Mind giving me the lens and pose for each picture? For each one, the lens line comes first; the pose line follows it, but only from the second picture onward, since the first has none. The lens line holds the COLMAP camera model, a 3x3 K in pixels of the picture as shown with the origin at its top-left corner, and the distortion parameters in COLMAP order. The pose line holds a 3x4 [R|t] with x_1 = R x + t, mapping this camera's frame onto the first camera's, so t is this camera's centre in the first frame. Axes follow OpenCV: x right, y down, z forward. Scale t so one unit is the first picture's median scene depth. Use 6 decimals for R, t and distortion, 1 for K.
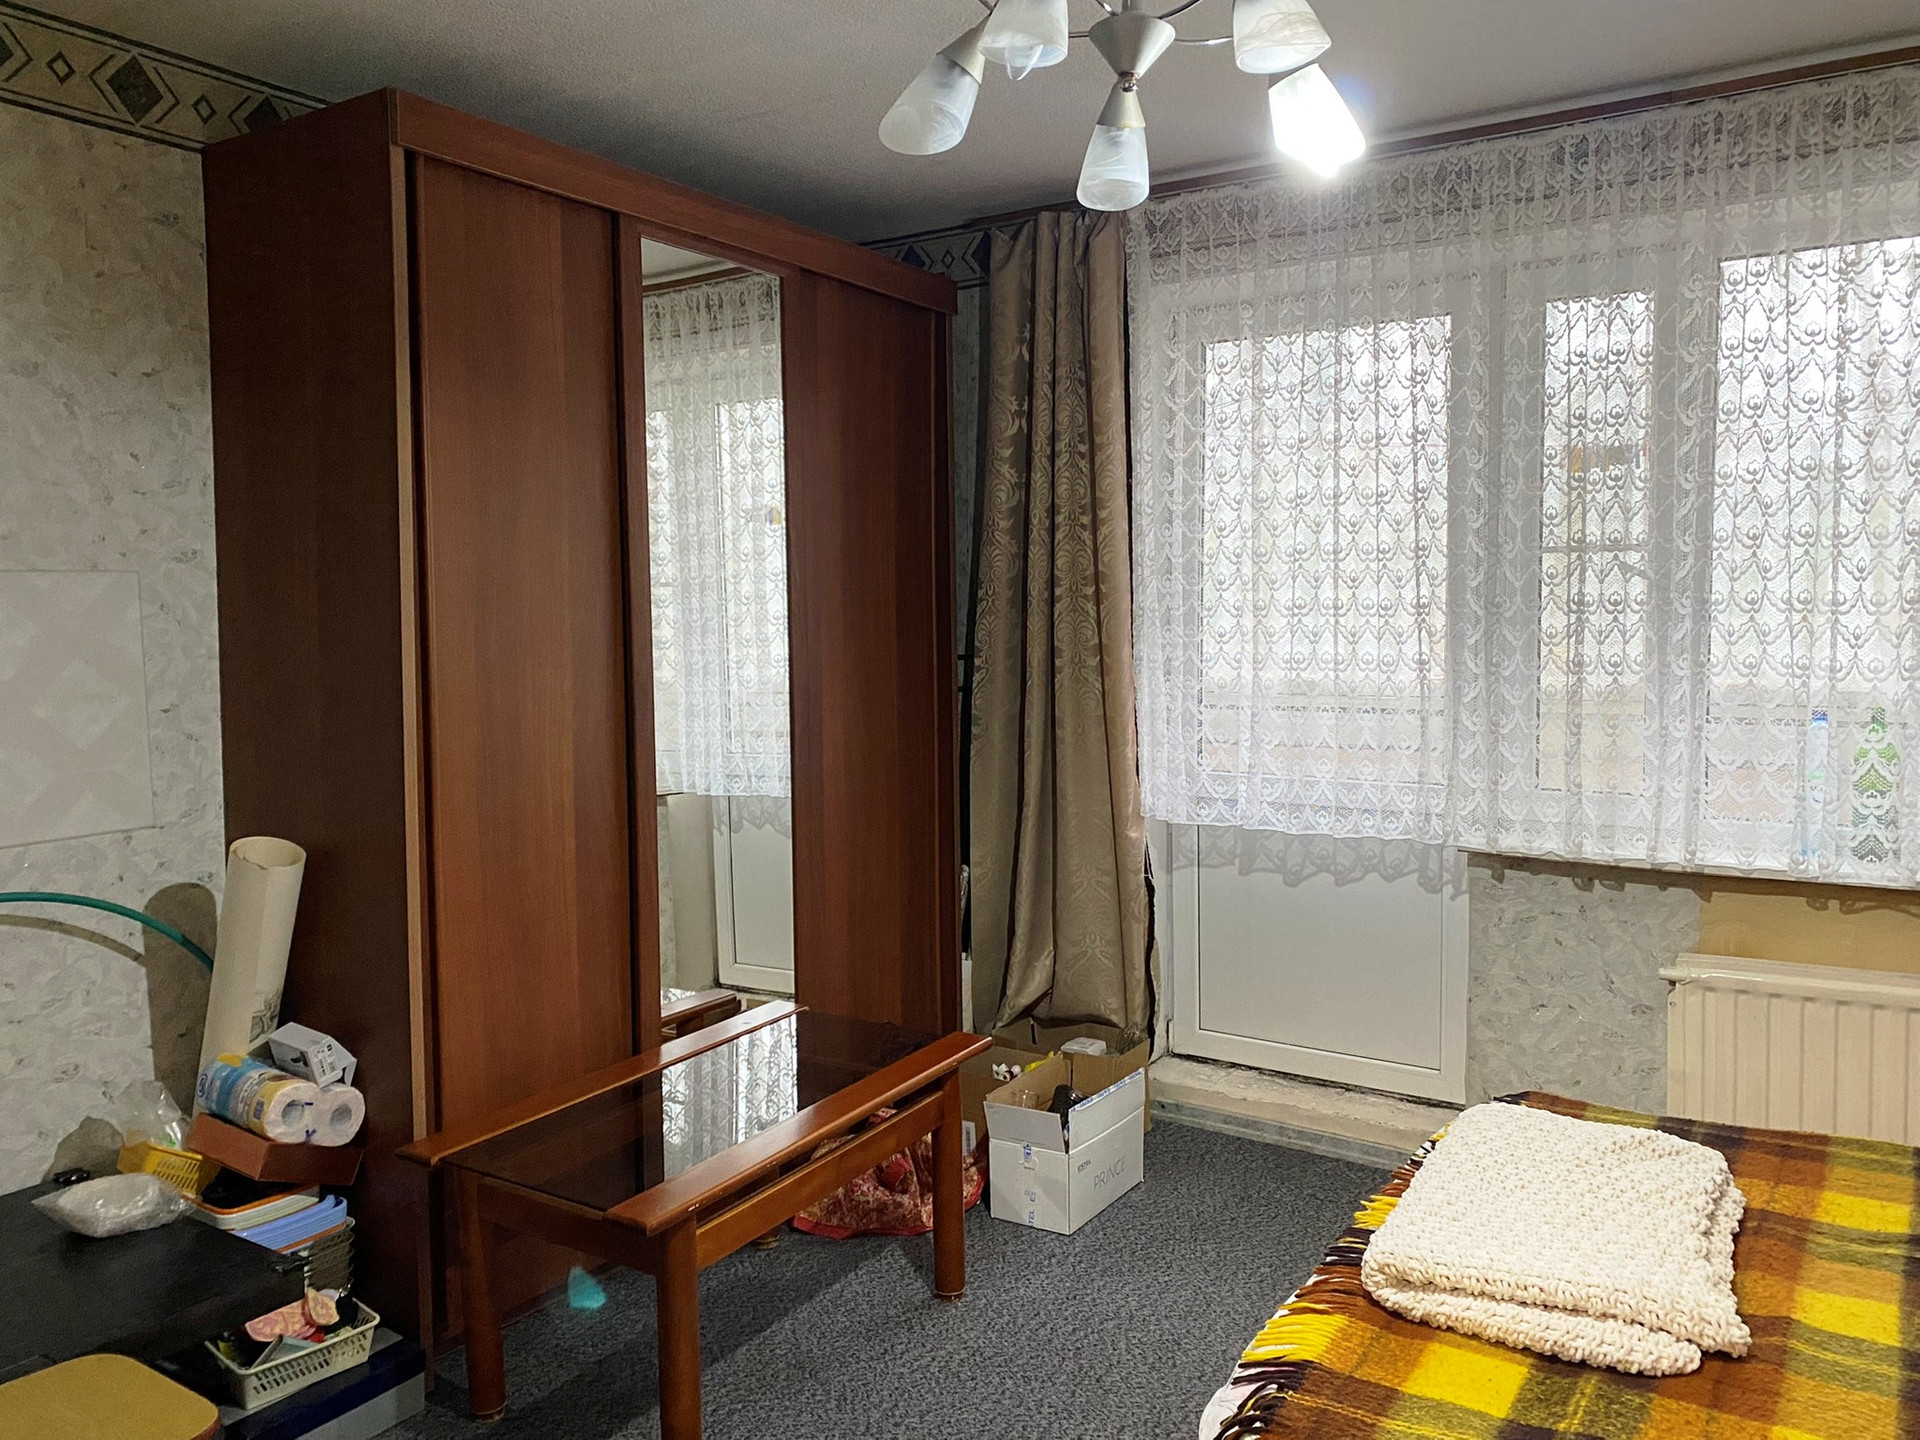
lens RADIAL K [[1451.3, 0, 966.6], [0, 1451.3, 705.6], [0, 0, 1]] dist [0.046564, -0.064275]
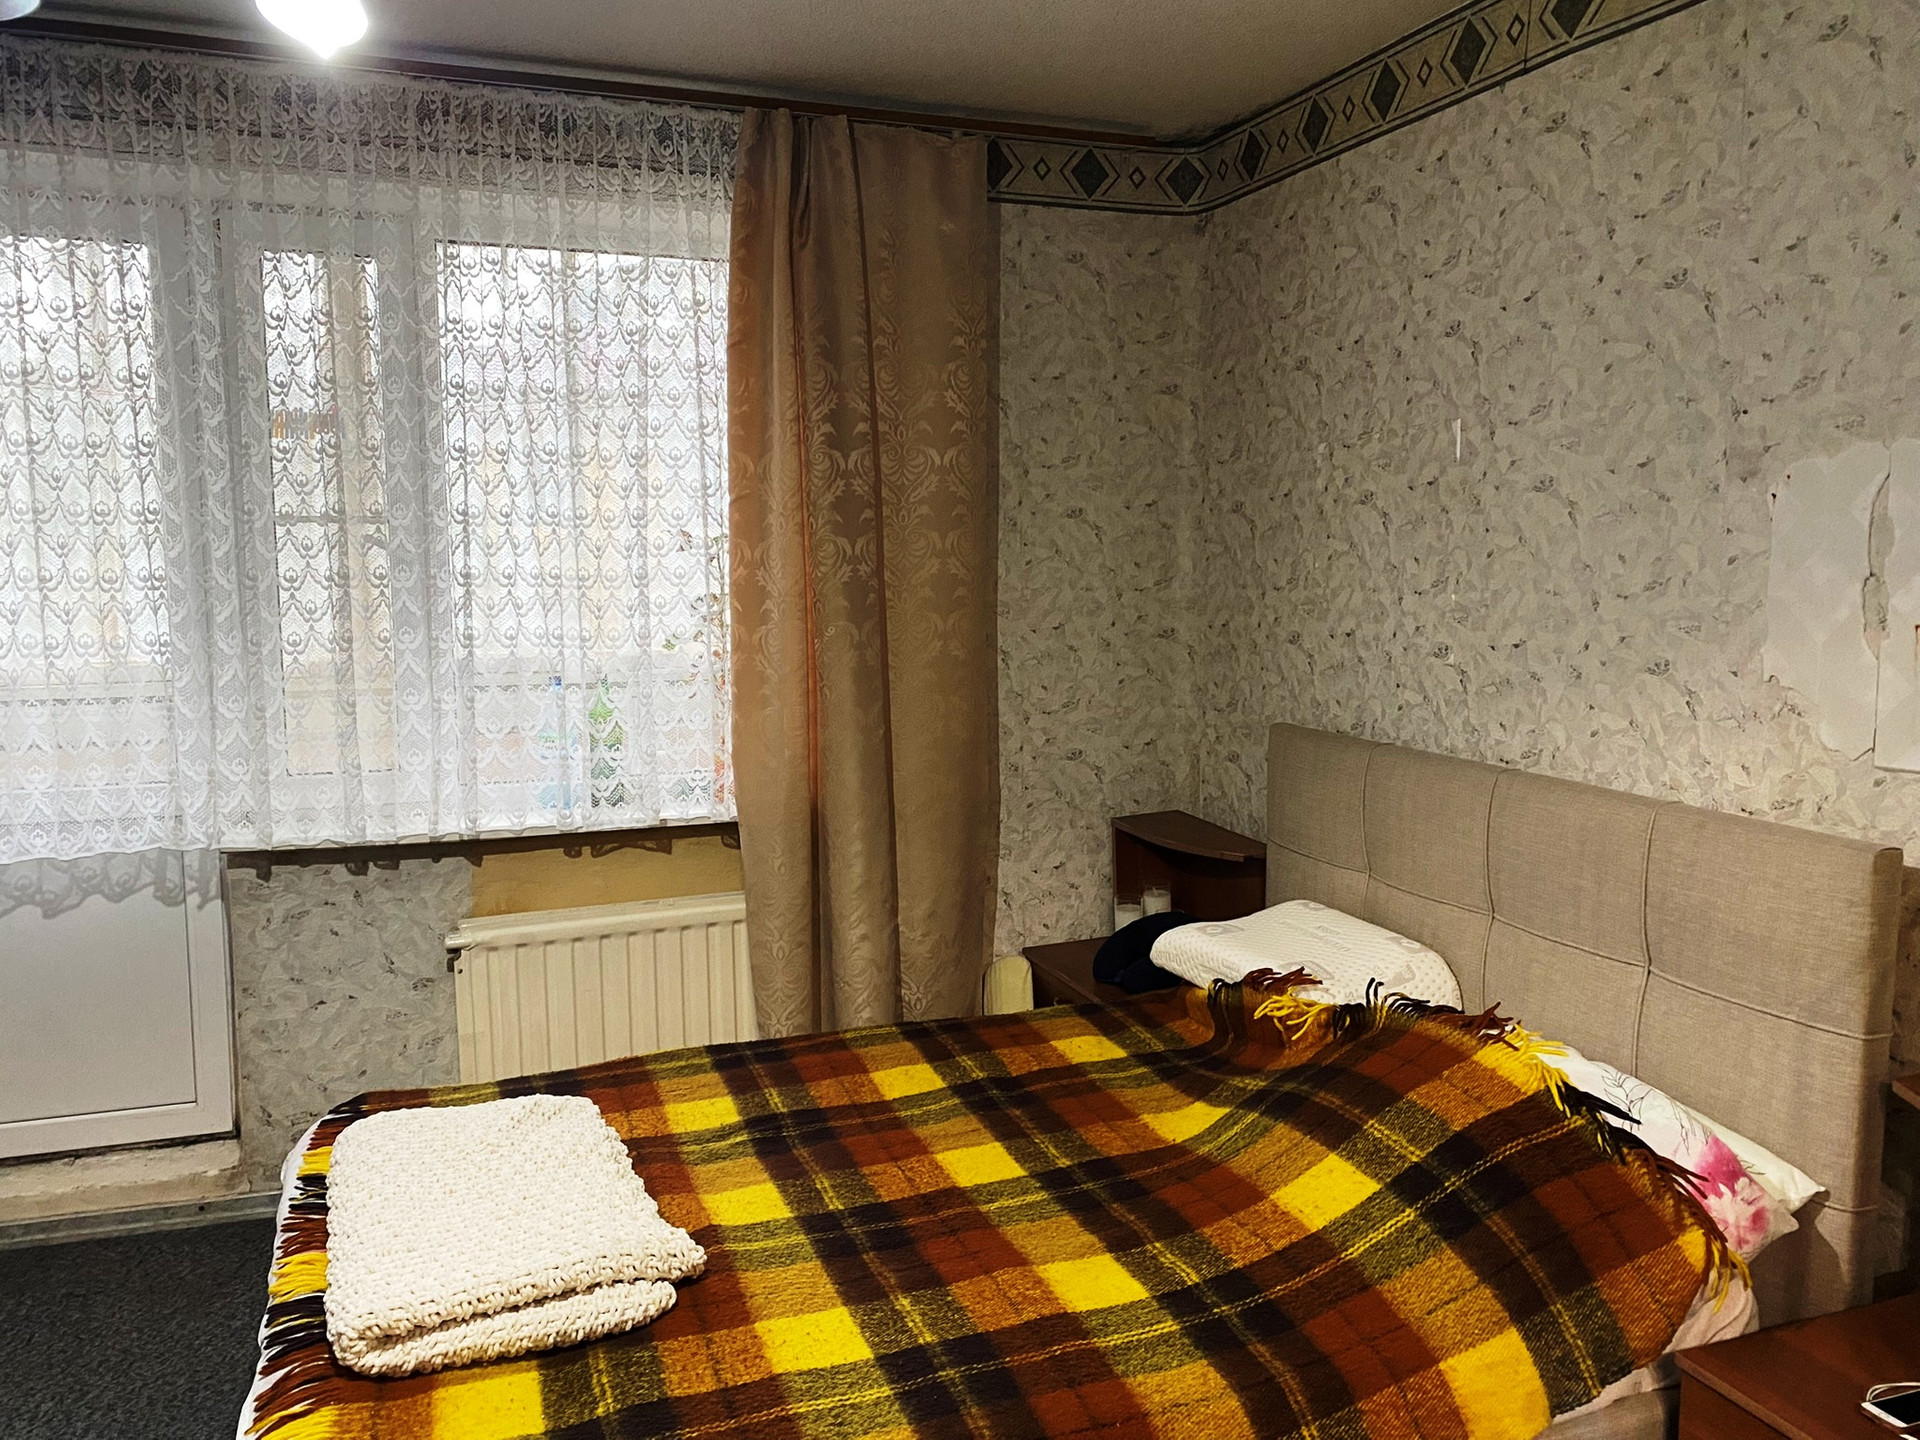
lens RADIAL K [[1451.3, 0, 959.6], [0, 1451.3, 703.3], [0, 0, 1]] dist [0.046564, -0.064275]
pose [[0.593301, -0.065055, 0.802347, -0.116957], [0.049193, 0.997796, 0.044525, -0.010584], [-0.803476, 0.013053, 0.595194, 0.112746]]
